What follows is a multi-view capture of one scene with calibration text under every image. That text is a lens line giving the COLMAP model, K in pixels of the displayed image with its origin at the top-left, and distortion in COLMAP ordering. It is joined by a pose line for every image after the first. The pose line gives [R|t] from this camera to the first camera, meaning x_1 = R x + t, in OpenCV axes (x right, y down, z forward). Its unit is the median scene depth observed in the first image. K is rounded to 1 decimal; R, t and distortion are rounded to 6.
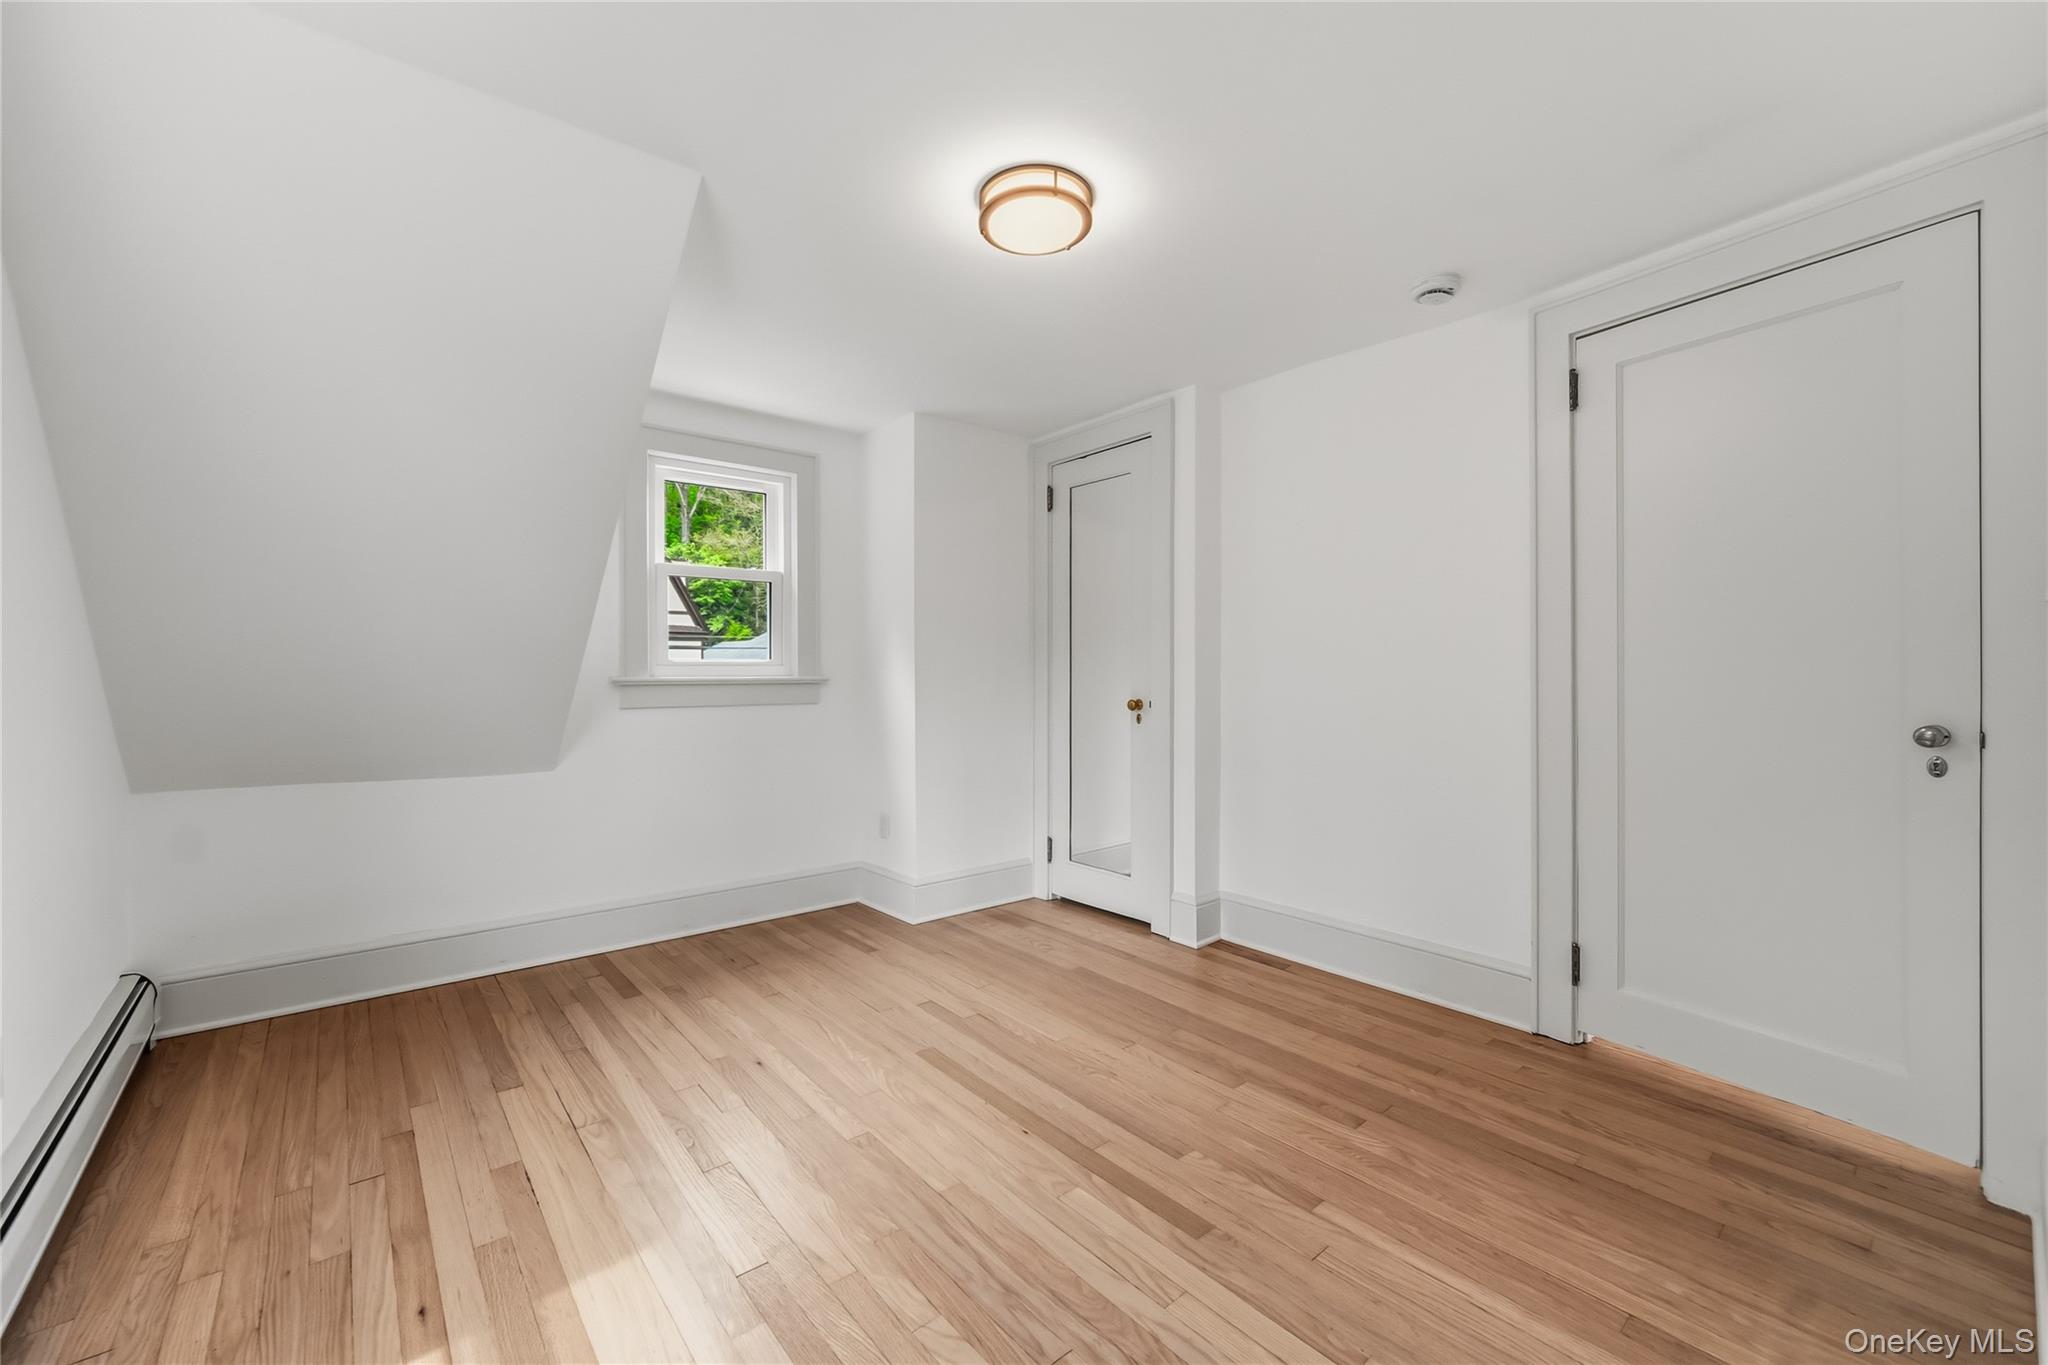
lens RADIAL K [[821.7, 0, 1033.6], [0, 821.7, 662.9], [0, 0, 1]] dist [0.001590, -0.000992]
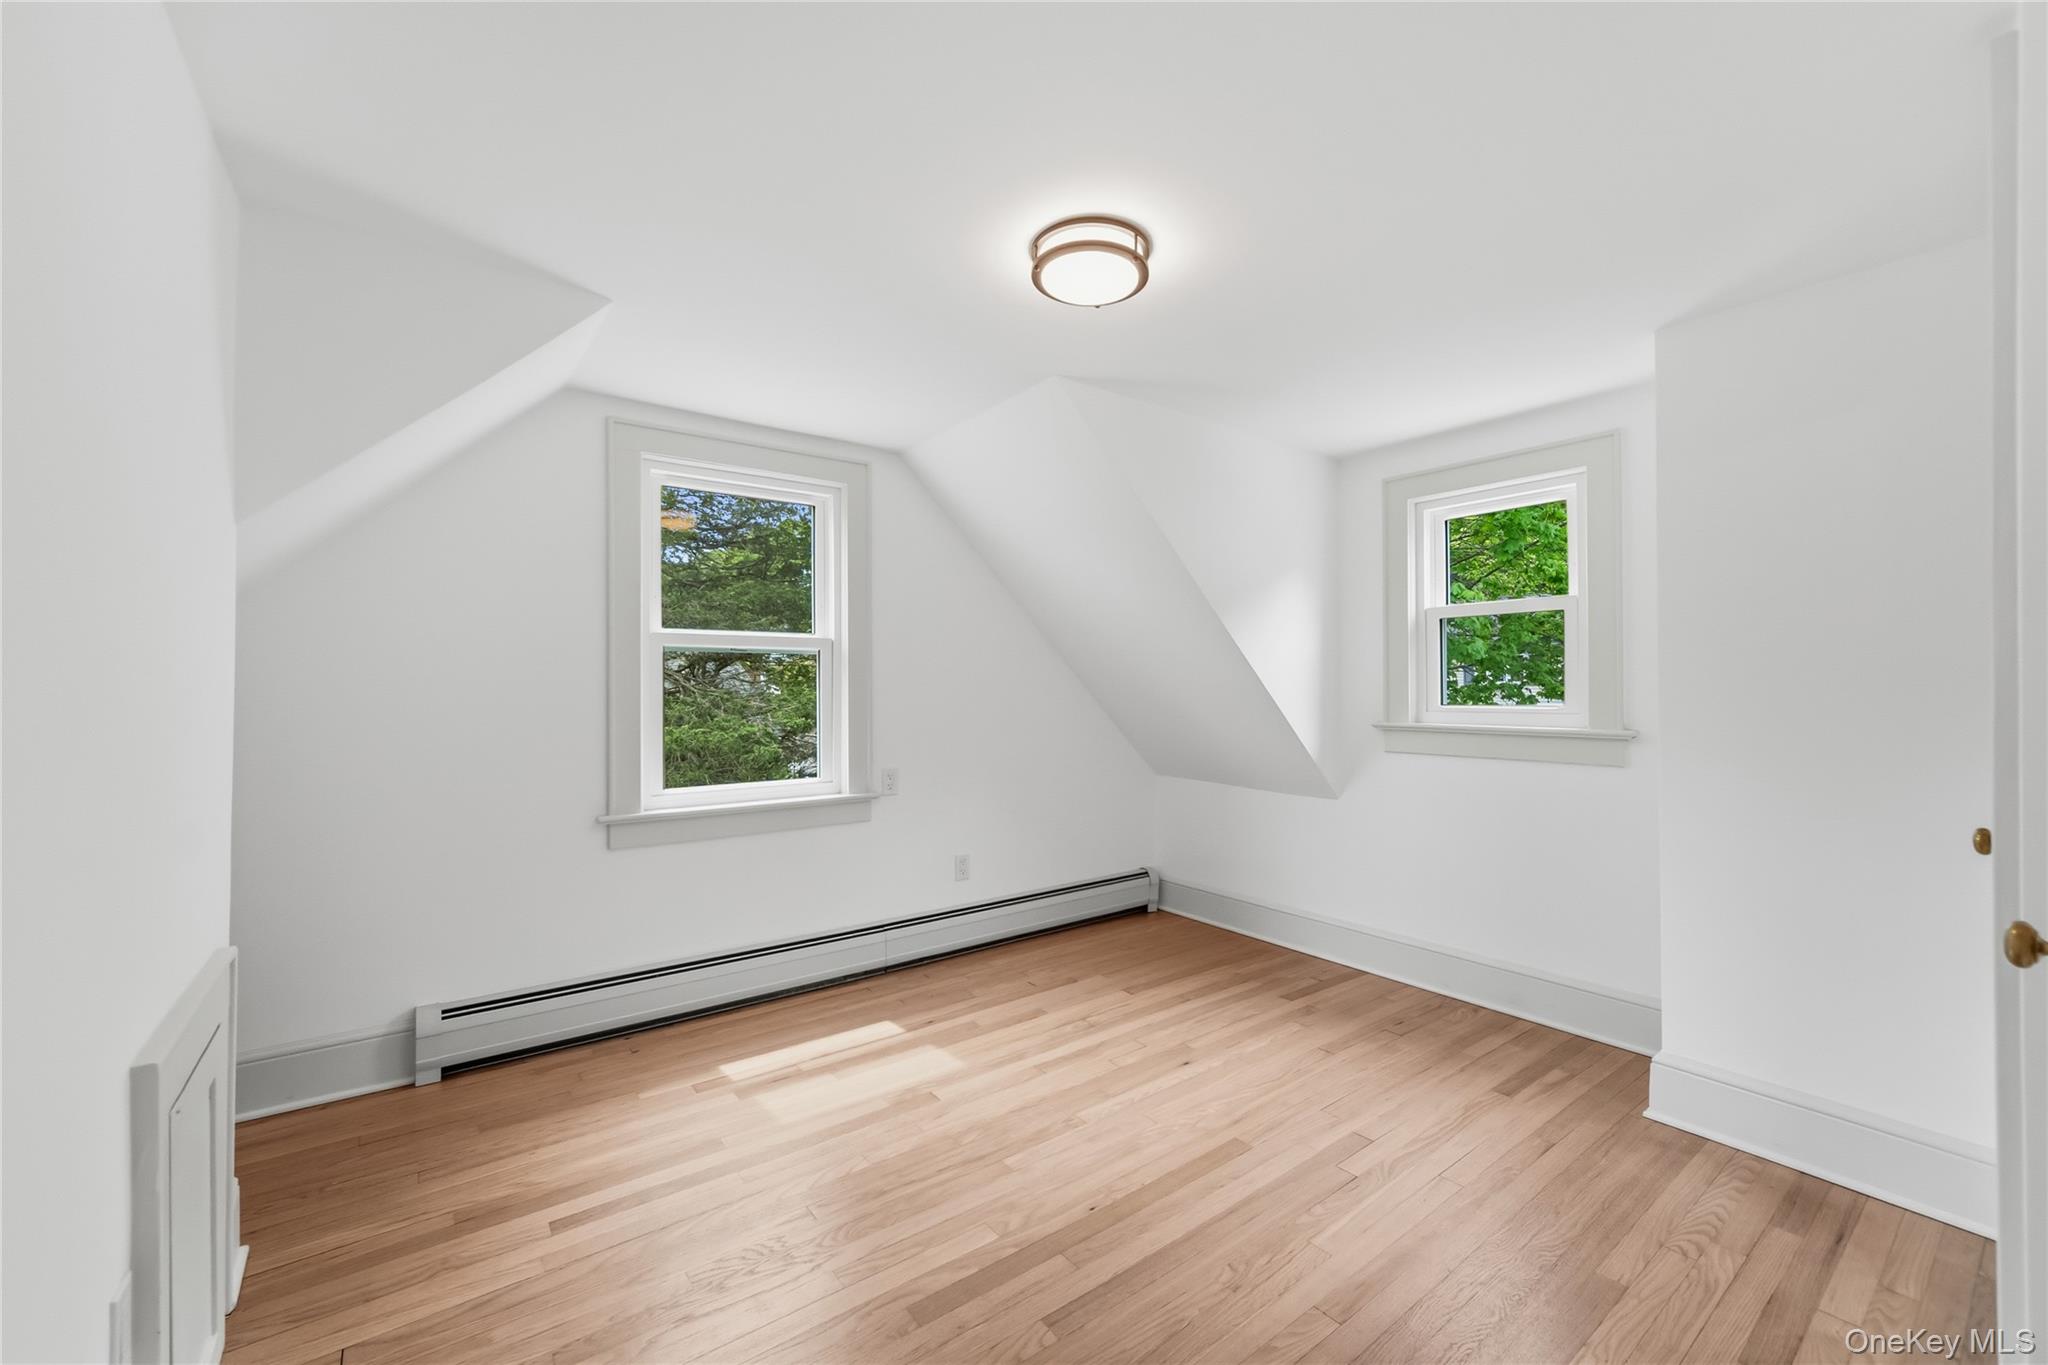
lens RADIAL K [[821.7, 0, 1013.4], [0, 821.7, 689.5], [0, 0, 1]] dist [0.001590, -0.000992]
pose [[-0.069962, 0.002750, -0.997546, 0.657614], [0.009668, 0.999951, 0.002078, -0.034661], [0.997503, -0.009499, -0.069985, 0.663397]]
